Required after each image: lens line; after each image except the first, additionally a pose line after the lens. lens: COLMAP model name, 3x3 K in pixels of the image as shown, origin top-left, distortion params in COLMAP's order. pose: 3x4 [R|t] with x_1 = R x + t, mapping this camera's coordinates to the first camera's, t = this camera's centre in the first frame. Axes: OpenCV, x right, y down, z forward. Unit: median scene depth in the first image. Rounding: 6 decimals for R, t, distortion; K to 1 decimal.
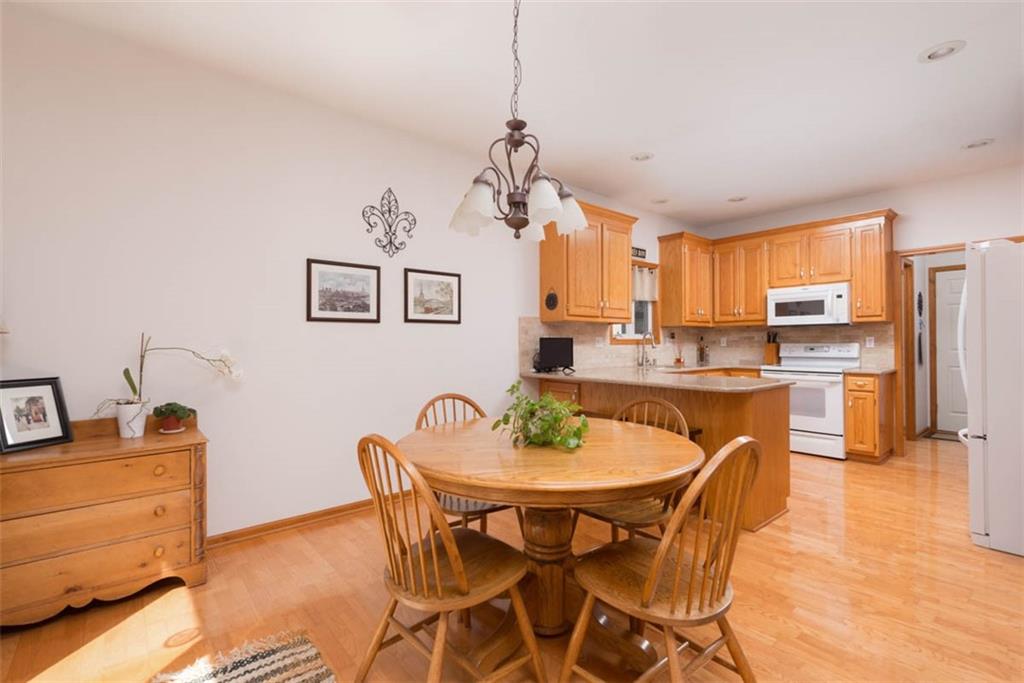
lens RADIAL K [[459.1, 0, 519.3], [0, 459.1, 340.3], [0, 0, 1]] dist [0.022147, -0.000420]
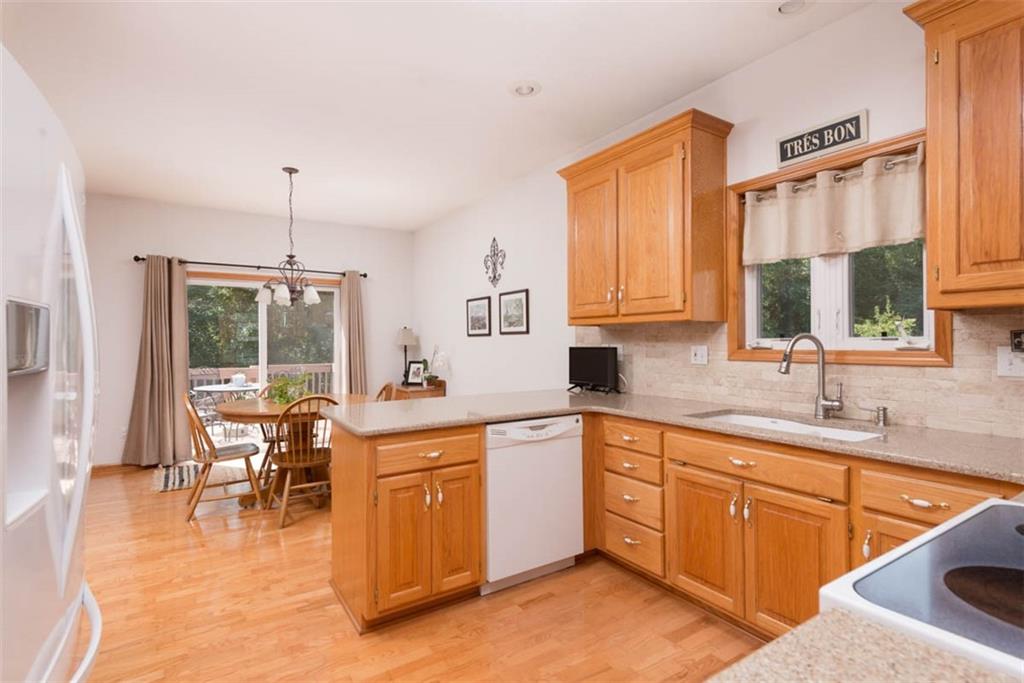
lens RADIAL K [[494.4, 0, 520.1], [0, 494.4, 346.4], [0, 0, 1]] dist [0.012870, -0.005466]
pose [[-0.127898, 0.013866, -0.991690, 0.796214], [0.010538, 0.999865, 0.012621, -0.016009], [0.991731, -0.008836, -0.128027, 0.858260]]
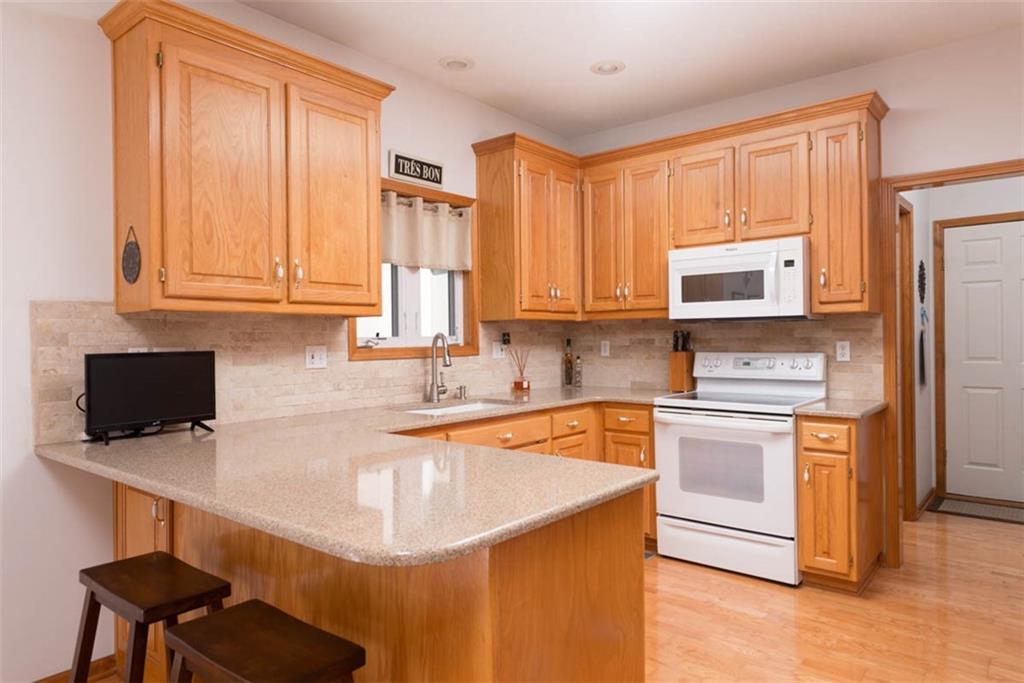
lens RADIAL K [[645.7, 0, 516.5], [0, 645.7, 339.2], [0, 0, 1]] dist [0.030738, -0.002523]
pose [[0.985852, -0.006855, 0.167478, 0.261794], [0.005587, 0.999952, 0.008042, -0.017450], [-0.167525, -0.006992, 0.985843, 0.328798]]
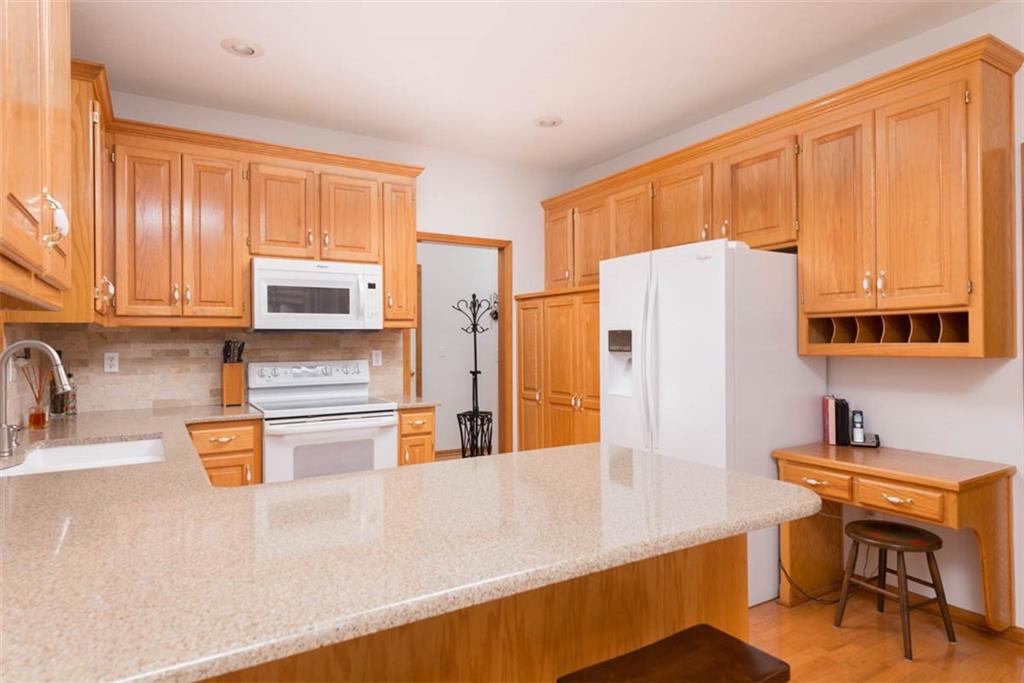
lens RADIAL K [[583.7, 0, 513.7], [0, 583.7, 343.4], [0, 0, 1]] dist [-0.000217, -0.000039]
pose [[0.162121, -0.000076, 0.986771, -0.048721], [0.002098, 0.999998, -0.000267, -0.016467], [-0.986769, 0.002113, 0.162120, 0.664905]]
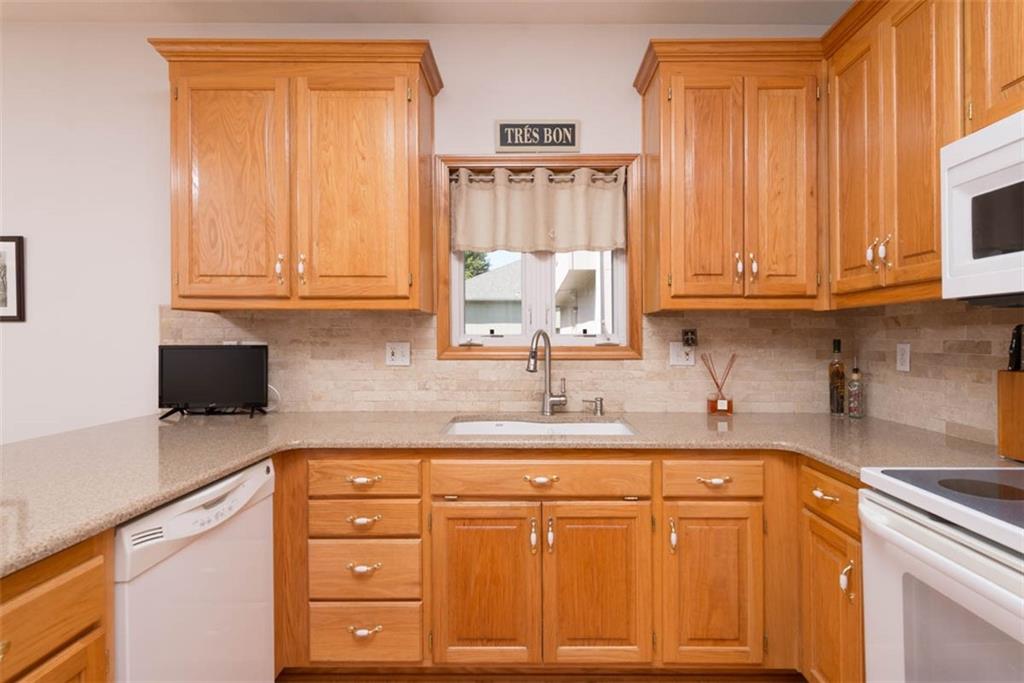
lens RADIAL K [[494.4, 0, 526.3], [0, 494.4, 338.6], [0, 0, 1]] dist [0.012870, -0.005466]
pose [[0.752106, 0.006511, -0.659010, 0.585534], [0.000228, 0.999949, 0.010140, -0.015499], [0.659042, -0.007776, 0.752066, 0.716595]]
